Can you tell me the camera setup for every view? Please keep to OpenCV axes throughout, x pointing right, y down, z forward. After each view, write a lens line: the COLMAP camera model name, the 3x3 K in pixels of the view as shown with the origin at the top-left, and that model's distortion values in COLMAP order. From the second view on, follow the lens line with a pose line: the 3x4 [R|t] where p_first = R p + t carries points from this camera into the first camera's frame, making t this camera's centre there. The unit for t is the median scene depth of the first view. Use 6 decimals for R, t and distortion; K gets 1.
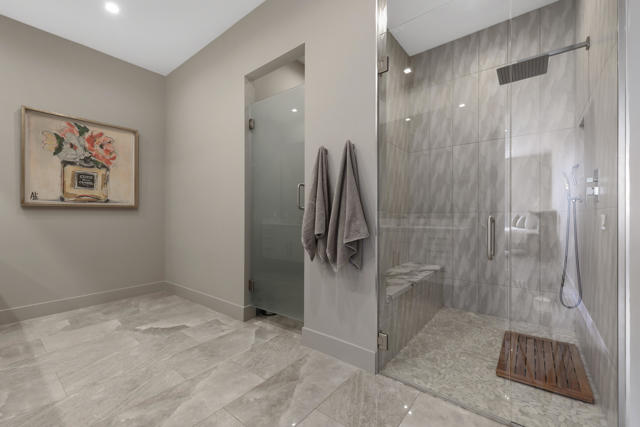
lens RADIAL K [[264.8, 0, 321.2], [0, 264.8, 214.7], [0, 0, 1]] dist [0.002500, -0.000109]
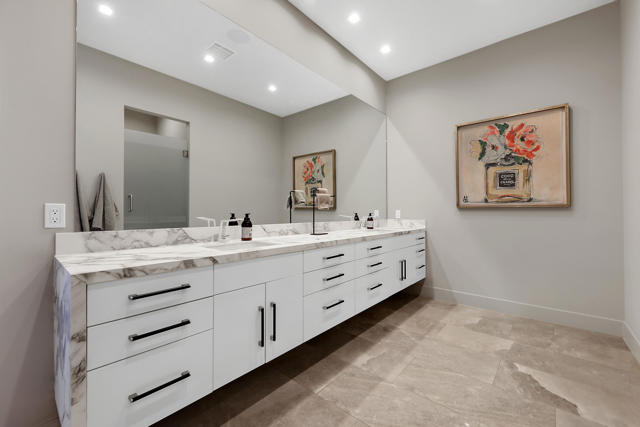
lens RADIAL K [[264.8, 0, 321.2], [0, 264.8, 208.9], [0, 0, 1]] dist [0.002500, -0.000109]
pose [[-0.034268, -0.011331, -0.999348, 0.085774], [-0.000779, 0.999936, -0.011311, -0.013766], [0.999412, 0.000390, -0.034275, 0.382930]]
